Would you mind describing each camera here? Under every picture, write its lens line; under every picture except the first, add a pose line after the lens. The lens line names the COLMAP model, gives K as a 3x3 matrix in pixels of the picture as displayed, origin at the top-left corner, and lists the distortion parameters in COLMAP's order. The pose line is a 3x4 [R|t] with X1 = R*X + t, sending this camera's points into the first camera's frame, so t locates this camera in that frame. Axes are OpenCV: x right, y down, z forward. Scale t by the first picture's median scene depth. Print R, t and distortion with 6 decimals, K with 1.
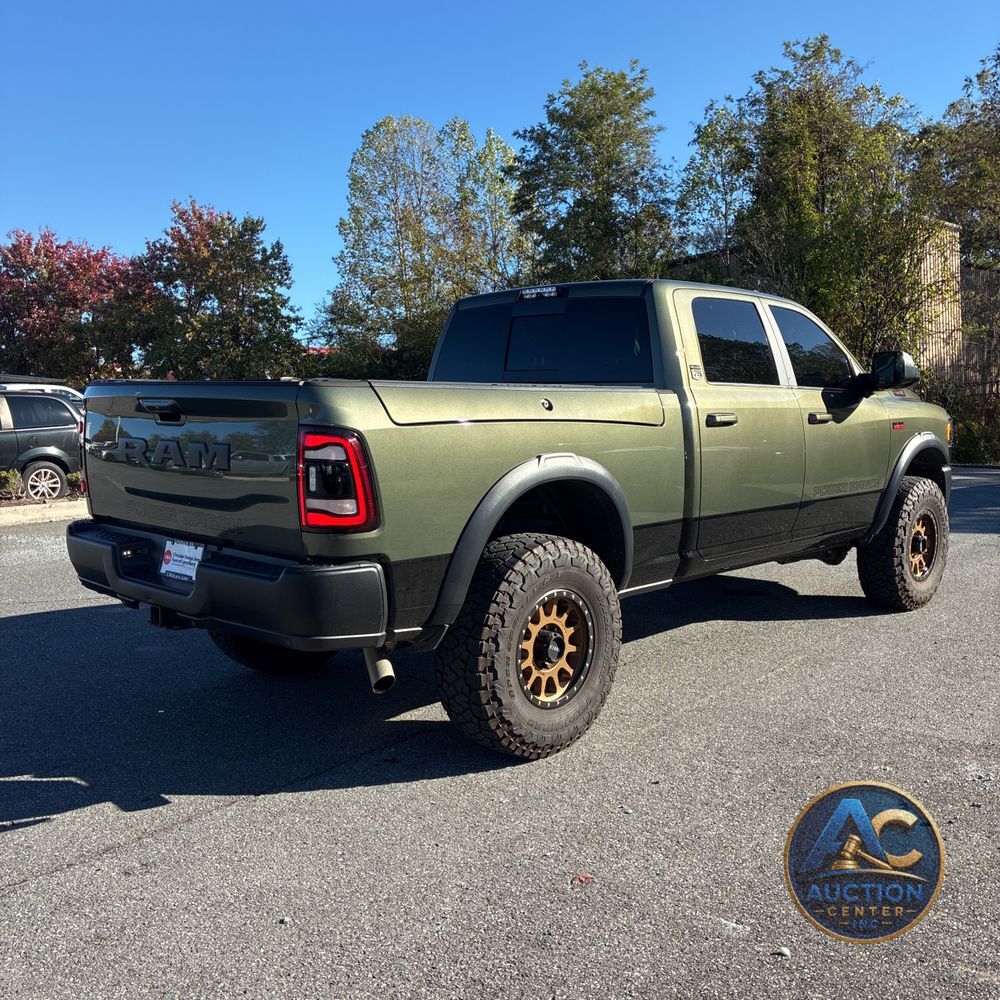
lens RADIAL K [[1004.4, 0, 500.0], [0, 1004.4, 500.0], [0, 0, 1]] dist [-0.008109, -0.008648]
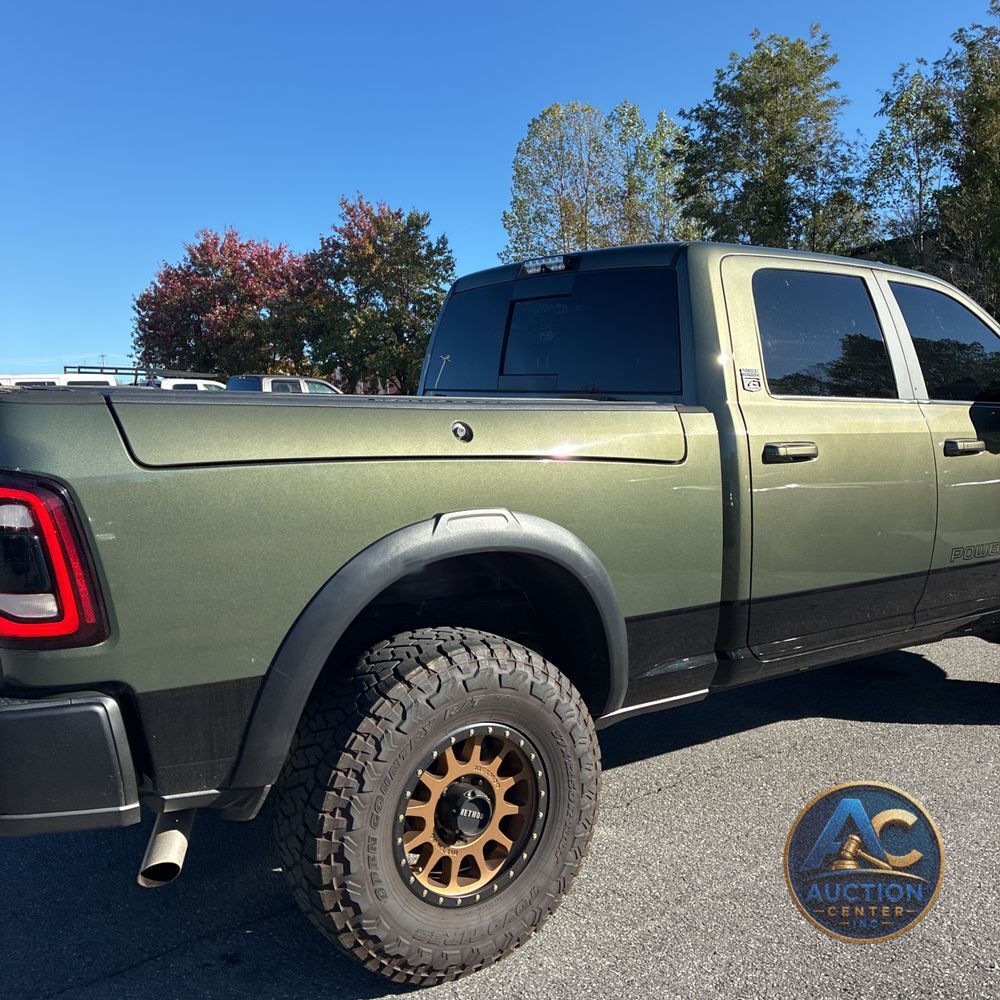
lens RADIAL K [[1004.4, 0, 500.0], [0, 1004.4, 500.0], [0, 0, 1]] dist [-0.008109, -0.008648]
pose [[0.983040, 0.029046, -0.181075, 0.148900], [-0.028489, 0.999578, 0.005677, -0.045597], [0.181163, -0.000422, 0.983453, 0.309415]]
